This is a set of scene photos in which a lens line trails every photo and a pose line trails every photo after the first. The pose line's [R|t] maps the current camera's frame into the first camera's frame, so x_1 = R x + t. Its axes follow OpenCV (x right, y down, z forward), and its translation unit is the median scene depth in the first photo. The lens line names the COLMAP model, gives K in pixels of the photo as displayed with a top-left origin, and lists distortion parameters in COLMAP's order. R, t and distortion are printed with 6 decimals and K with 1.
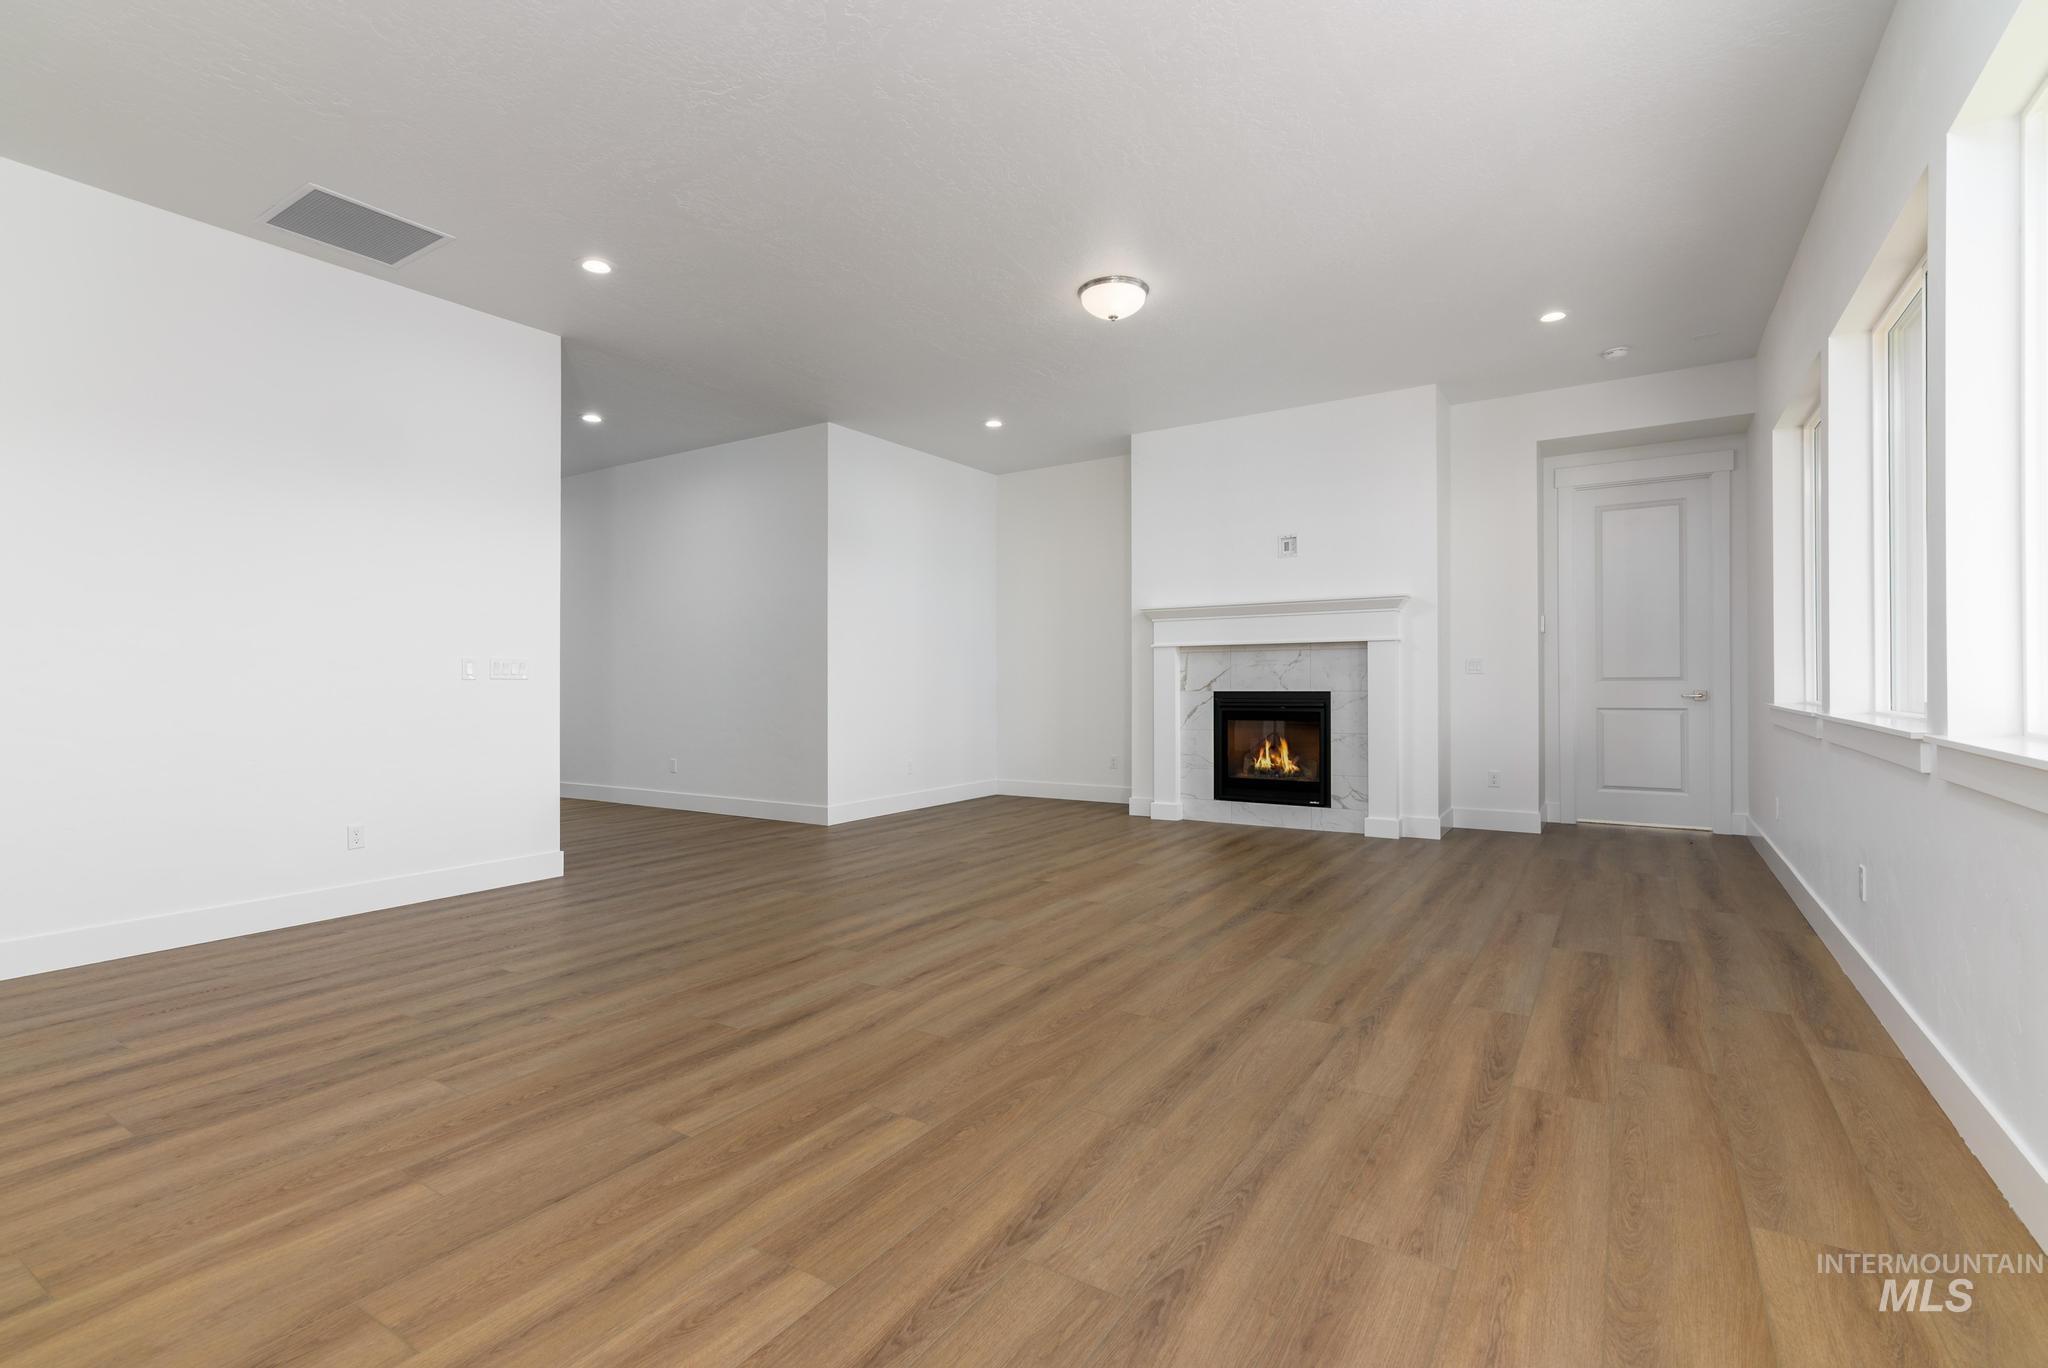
lens RADIAL K [[948.8, 0, 1009.8], [0, 948.8, 677.4], [0, 0, 1]] dist [0.009564, 0.001422]
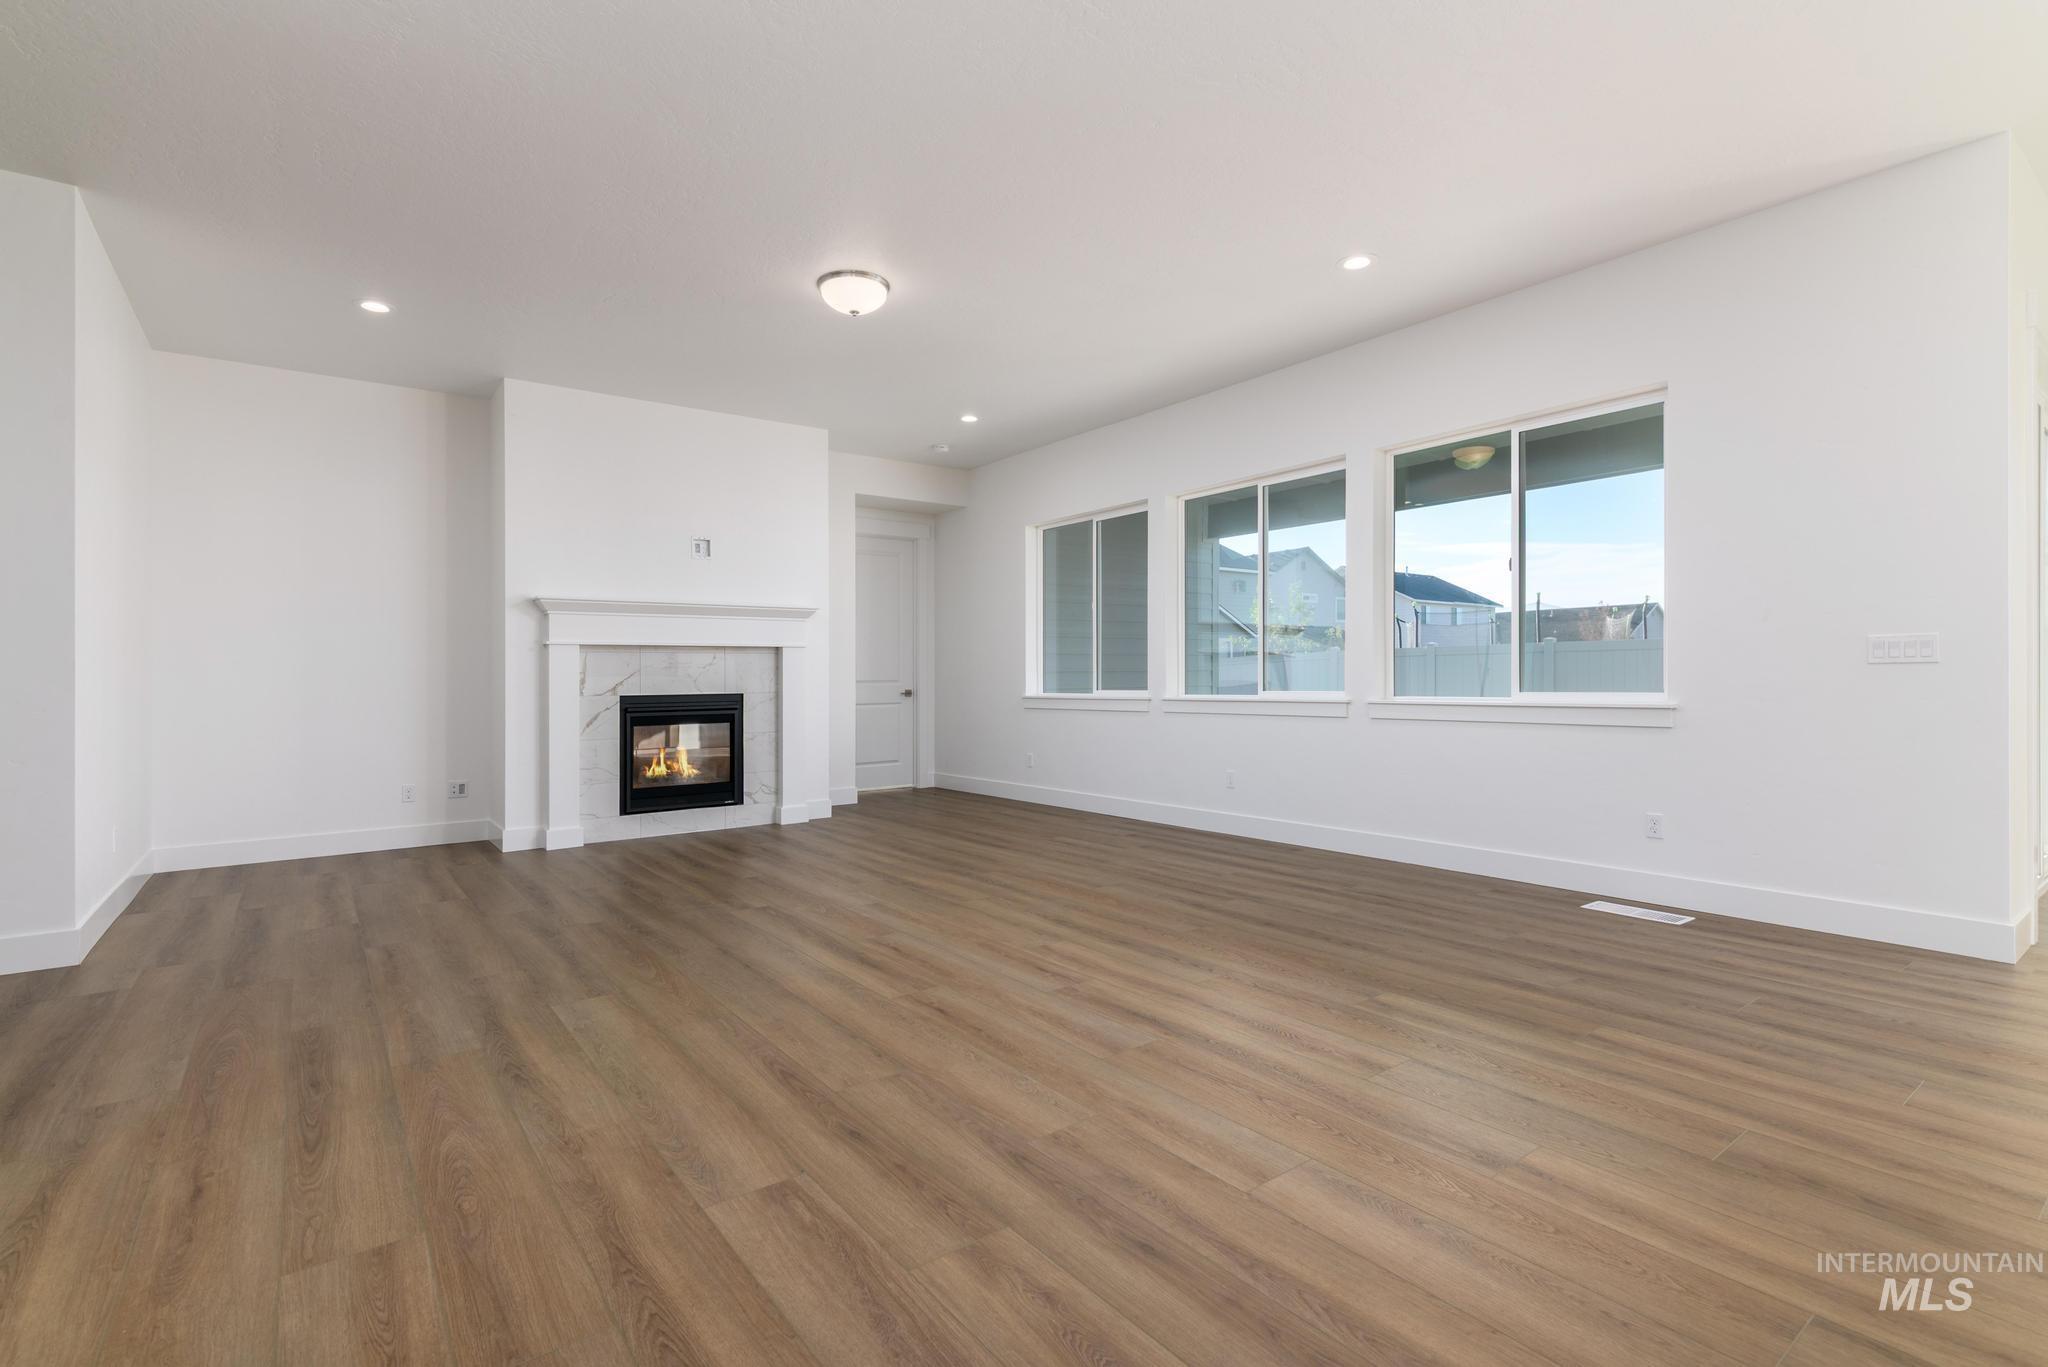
lens RADIAL K [[948.8, 0, 1021.8], [0, 948.8, 683.0], [0, 0, 1]] dist [0.009564, 0.001422]
pose [[0.331039, -0.001002, 0.943617, -0.558305], [0.005411, 0.999985, -0.000836, 0.006060], [-0.943602, 0.005383, 0.331039, 0.370307]]
